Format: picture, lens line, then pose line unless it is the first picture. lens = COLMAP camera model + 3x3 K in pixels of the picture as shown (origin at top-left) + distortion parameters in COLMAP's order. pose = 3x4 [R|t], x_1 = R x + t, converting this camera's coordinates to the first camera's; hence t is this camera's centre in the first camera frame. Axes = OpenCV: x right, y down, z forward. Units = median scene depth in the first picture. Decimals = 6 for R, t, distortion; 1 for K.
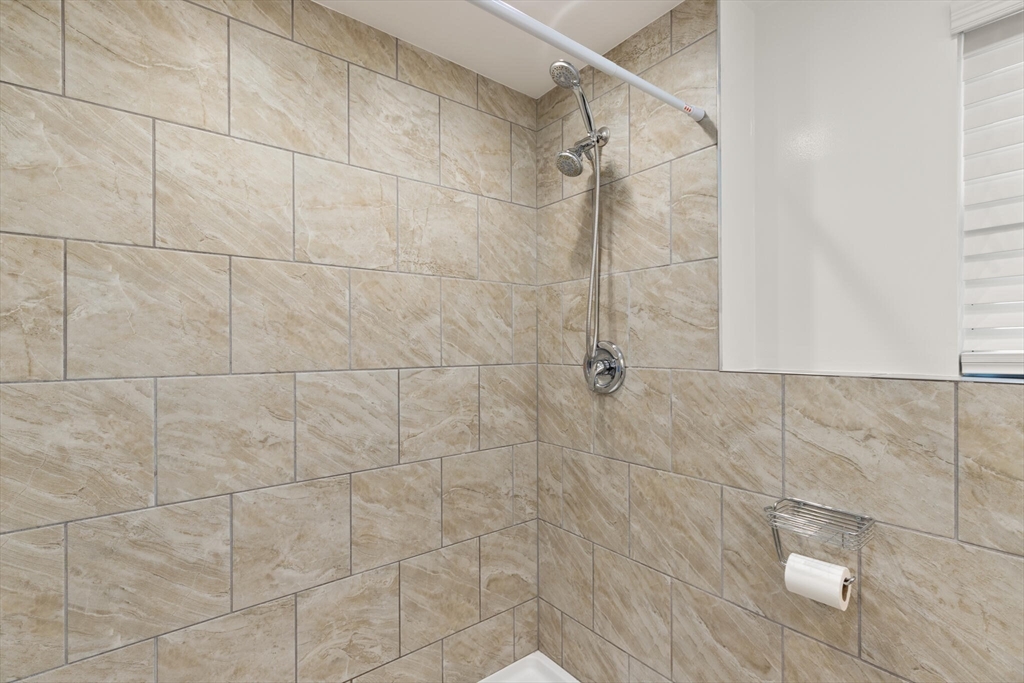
lens RADIAL K [[474.9, 0, 512.6], [0, 474.9, 346.6], [0, 0, 1]] dist [0.004915, -0.001178]
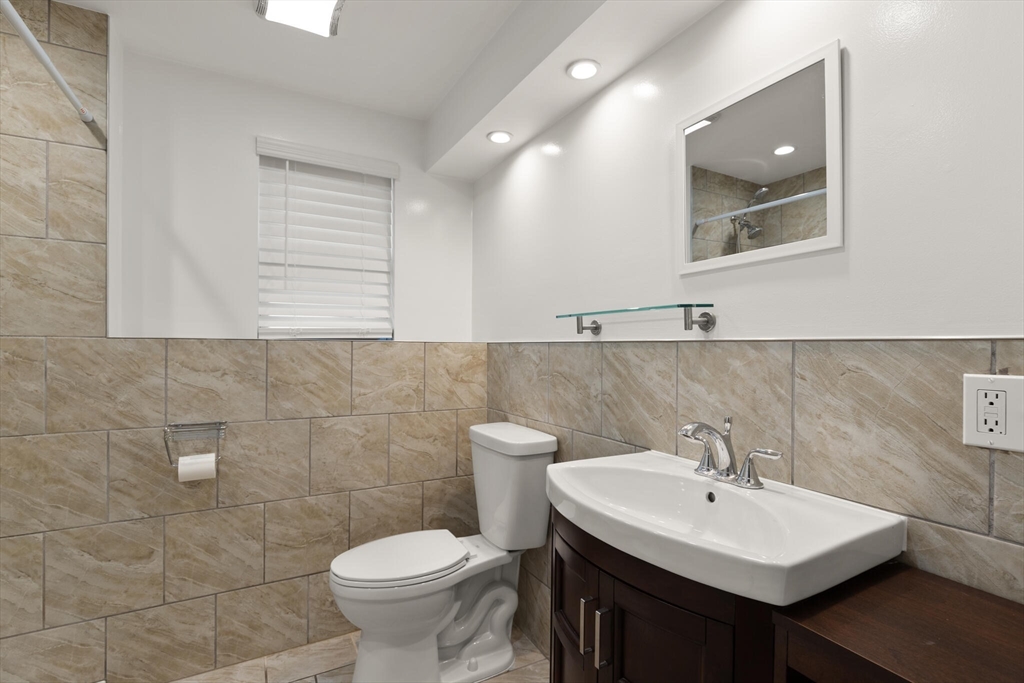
lens RADIAL K [[474.9, 0, 512.0], [0, 474.9, 343.3], [0, 0, 1]] dist [0.004915, -0.001178]
pose [[0.131260, 0.003880, 0.991340, -0.652407], [-0.008182, 0.999963, -0.002830, 0.062497], [-0.991314, -0.007740, 0.131287, -0.193468]]
